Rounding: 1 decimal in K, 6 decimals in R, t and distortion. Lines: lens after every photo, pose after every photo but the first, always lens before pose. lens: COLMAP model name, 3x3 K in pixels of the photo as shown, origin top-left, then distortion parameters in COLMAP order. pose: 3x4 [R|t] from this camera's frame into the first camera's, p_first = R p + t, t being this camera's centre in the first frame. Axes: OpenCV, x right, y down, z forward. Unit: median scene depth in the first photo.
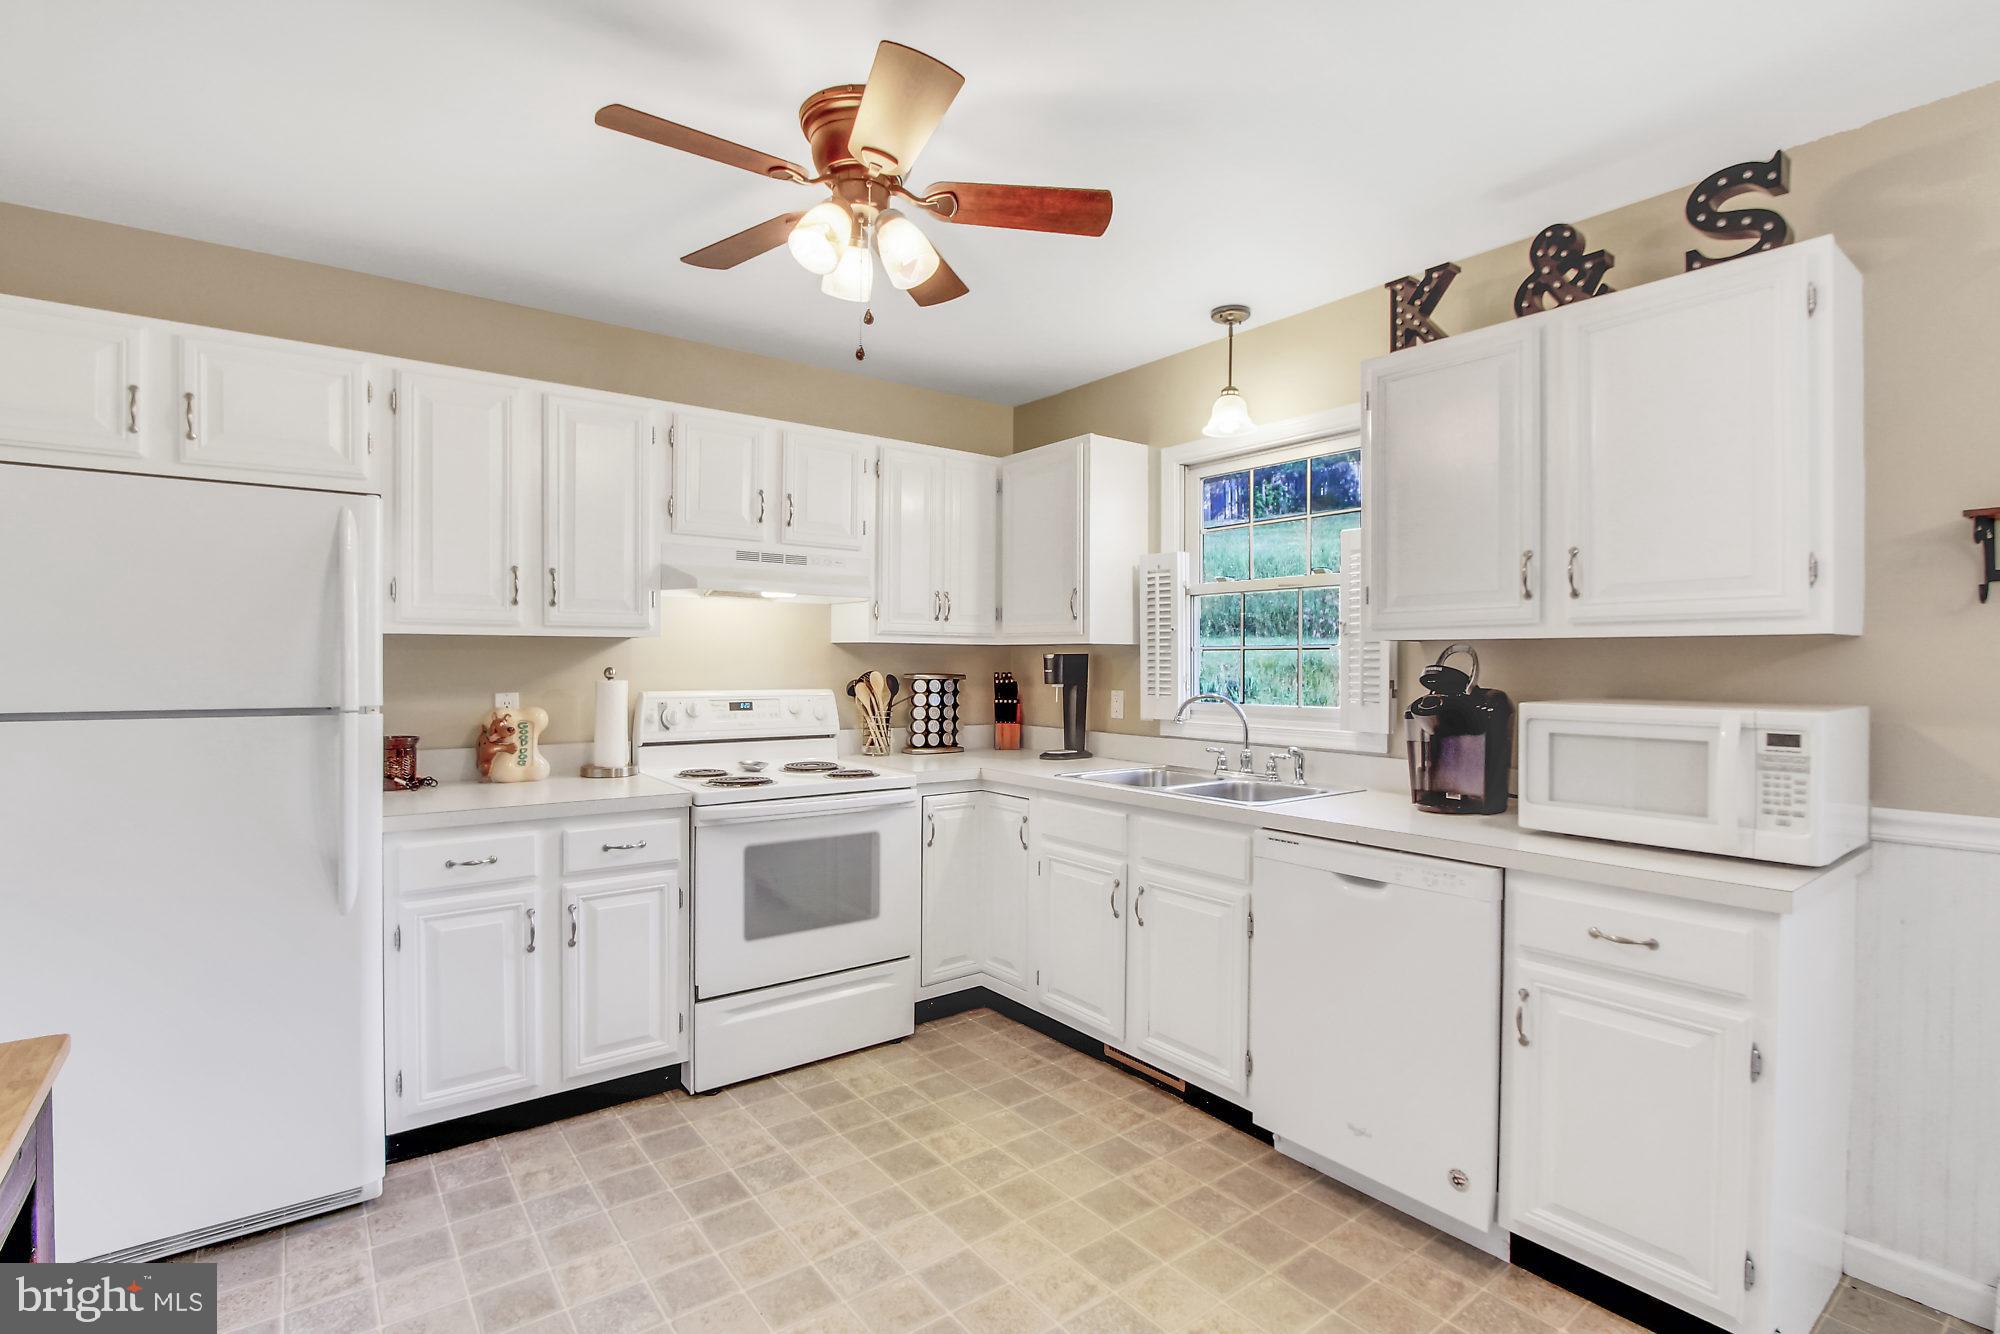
lens RADIAL K [[944.7, 0, 1000.0], [0, 944.7, 667.0], [0, 0, 1]] dist [-0.020064, -0.000197]
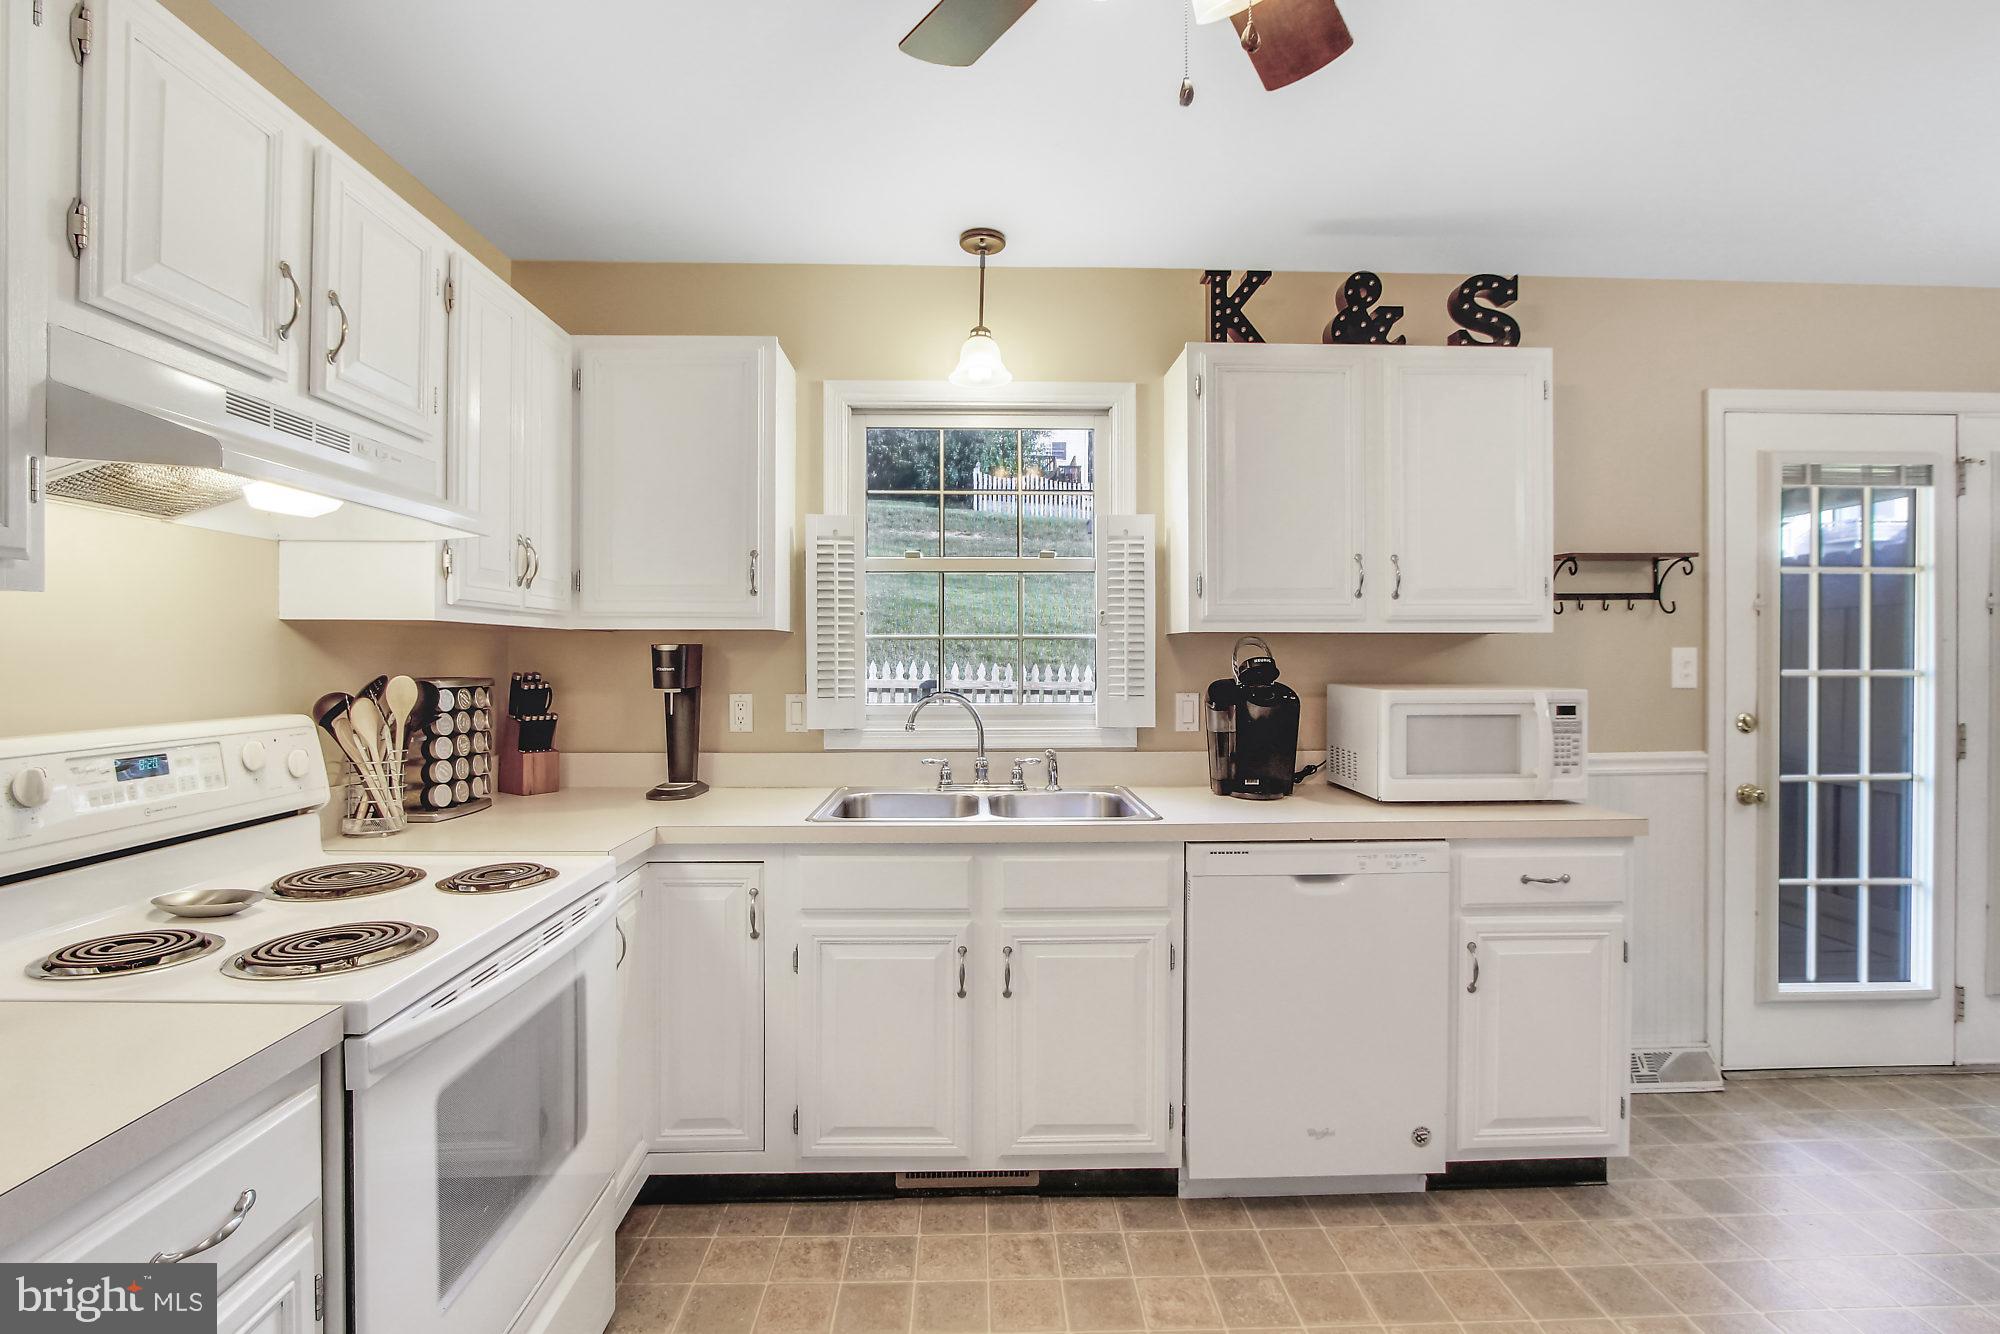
lens RADIAL K [[927.4, 0, 1019.0], [0, 927.4, 658.0], [0, 0, 1]] dist [-0.016375, 0.000274]
pose [[0.578791, -0.006887, 0.815447, -0.437283], [0.007297, 0.999968, 0.003266, -0.005221], [-0.815443, 0.004060, 0.578823, 0.525227]]
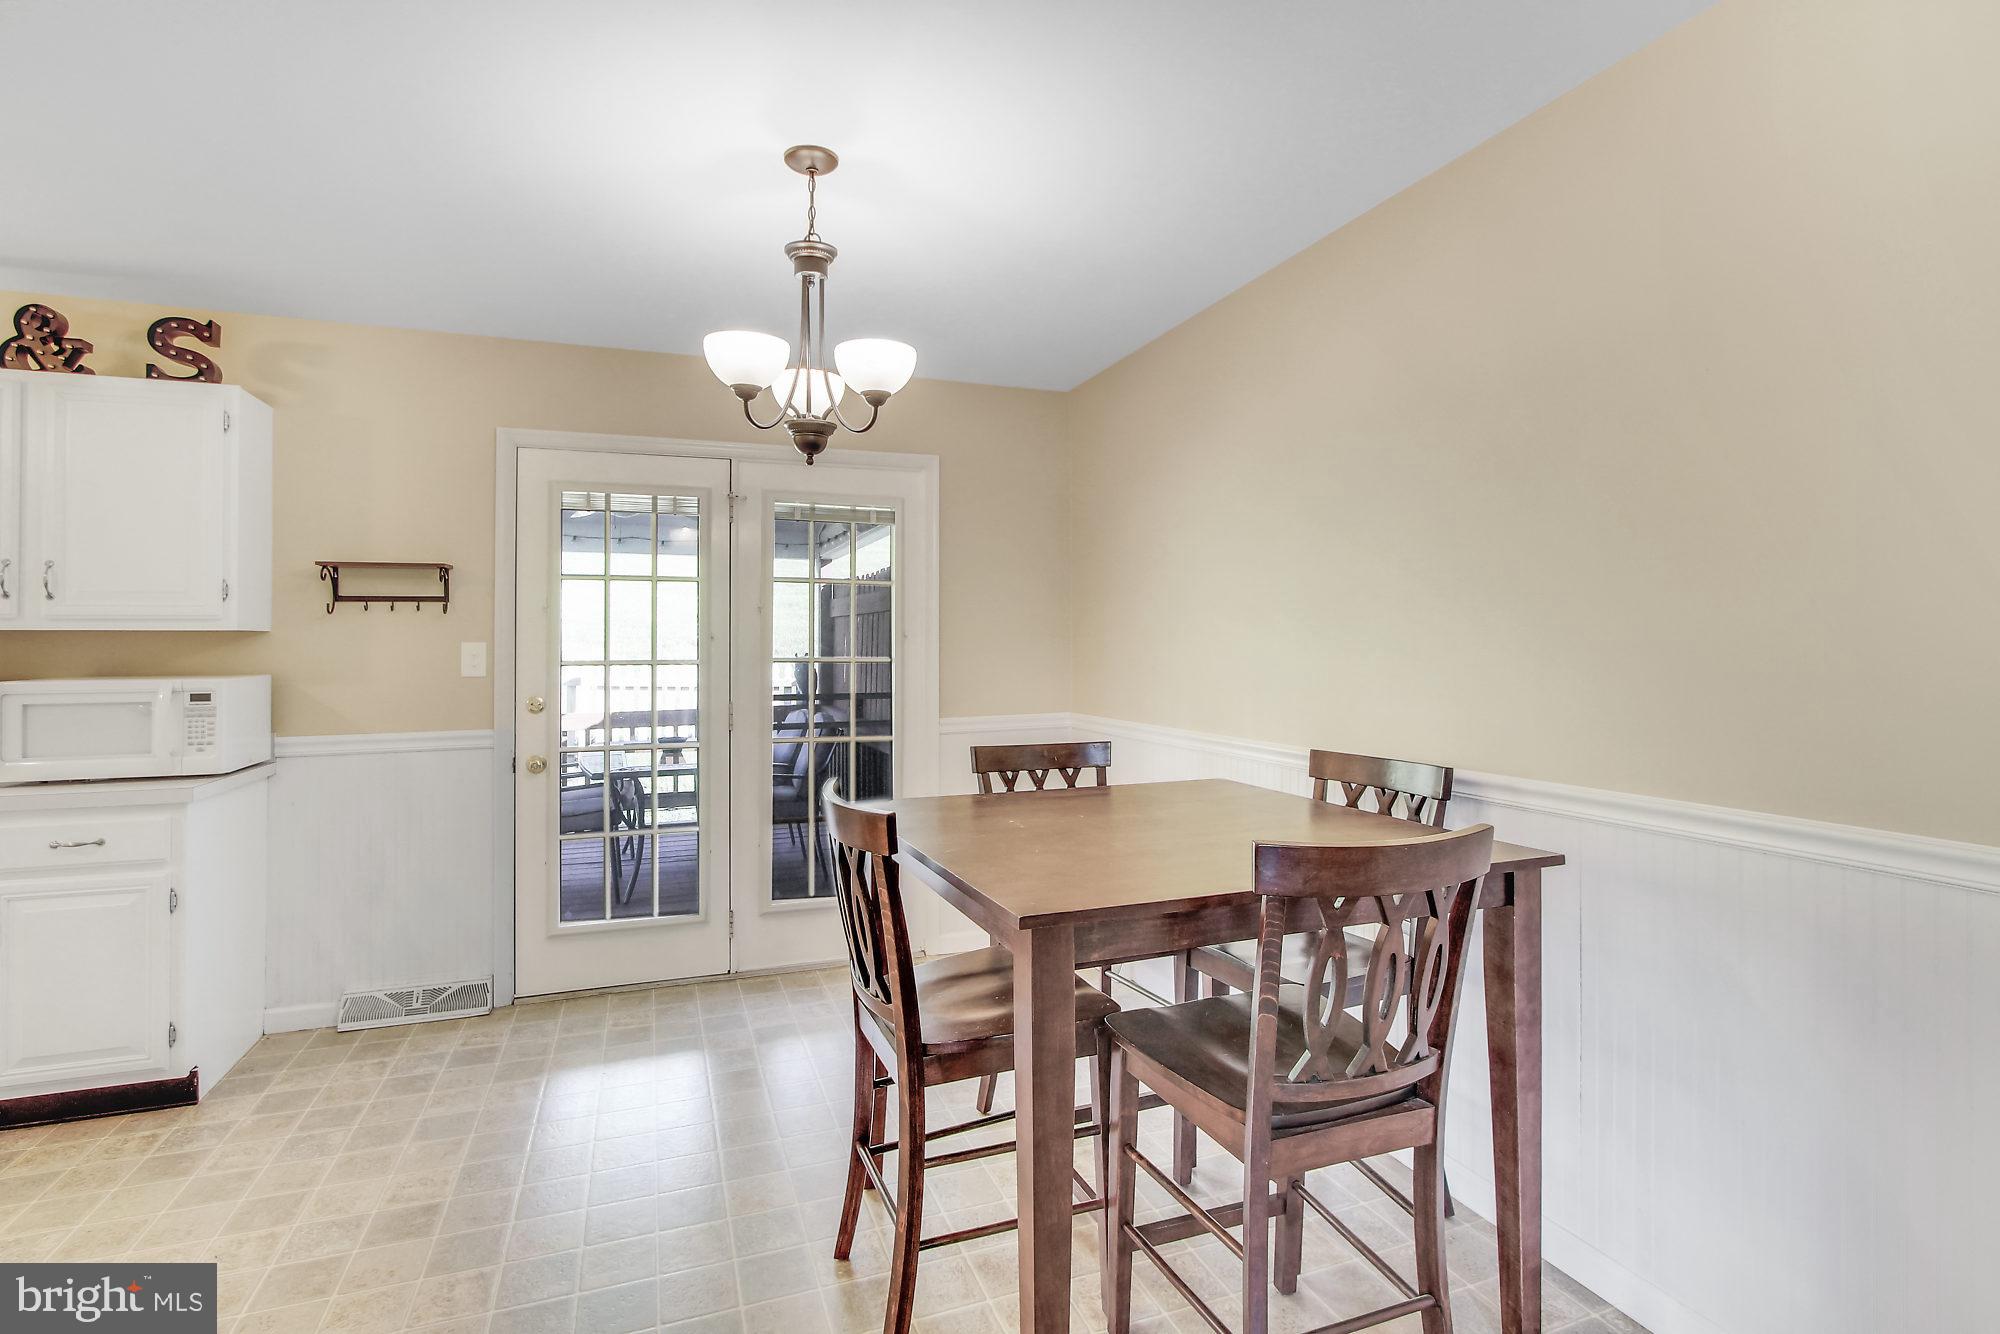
lens RADIAL K [[931.8, 0, 968.5], [0, 931.8, 630.3], [0, 0, 1]] dist [-0.009650, 0.000824]
pose [[0.299838, 0.011454, 0.953921, -0.165429], [0.009532, 0.999842, -0.015002, 0.000095], [-0.953942, 0.013591, 0.299682, -0.437715]]
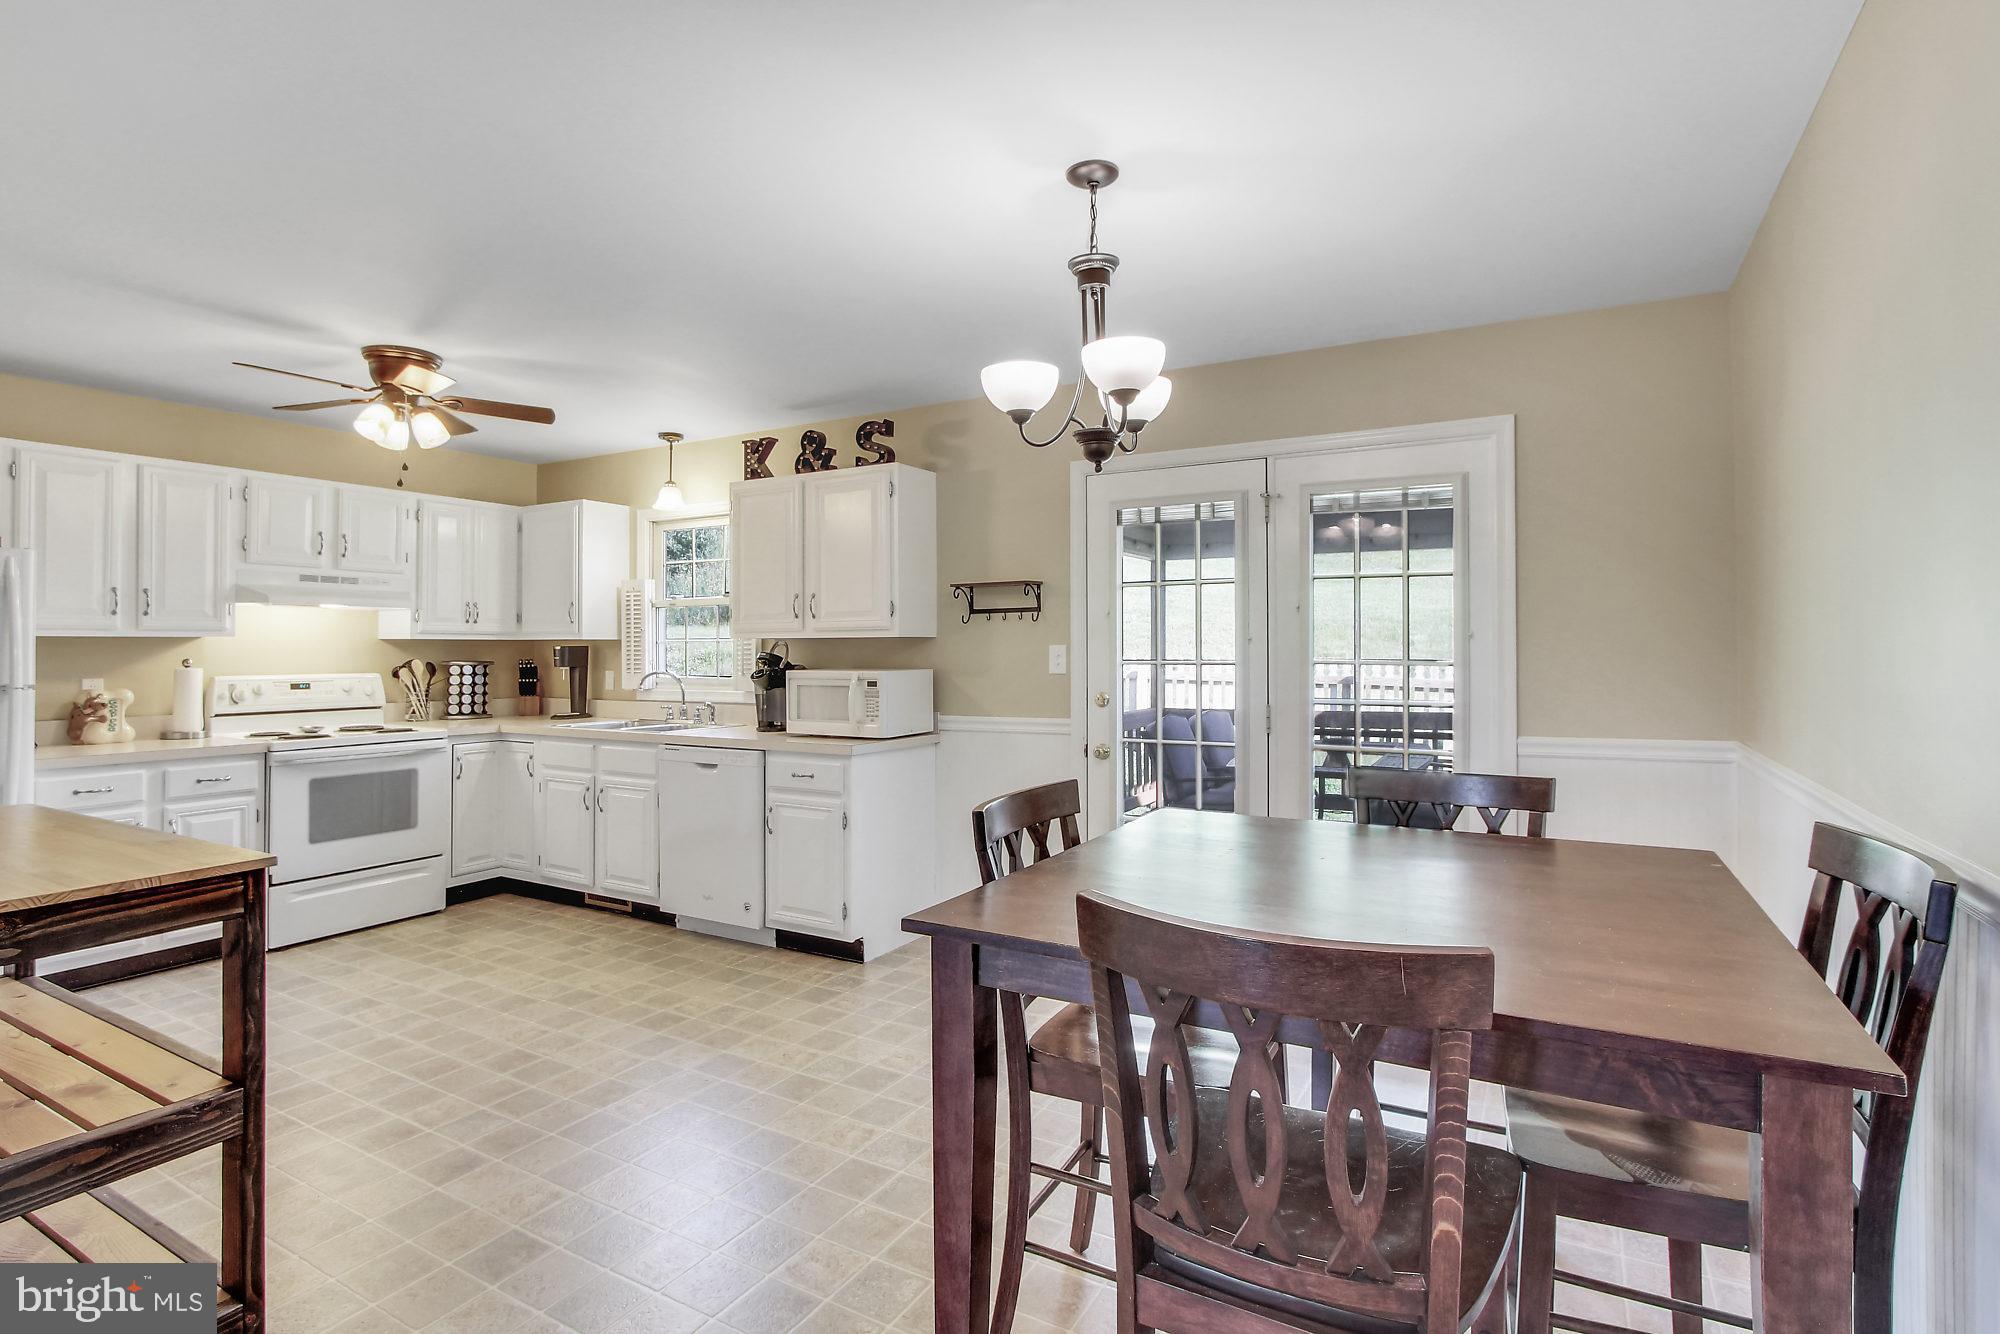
lens RADIAL K [[946.8, 0, 1021.4], [0, 946.8, 635.3], [0, 0, 1]] dist [-0.011513, 0.000456]
pose [[0.910230, -0.001562, 0.414101, 0.127440], [0.009438, 0.999811, -0.016973, 0.001131], [-0.413996, 0.019357, 0.910073, -0.767871]]
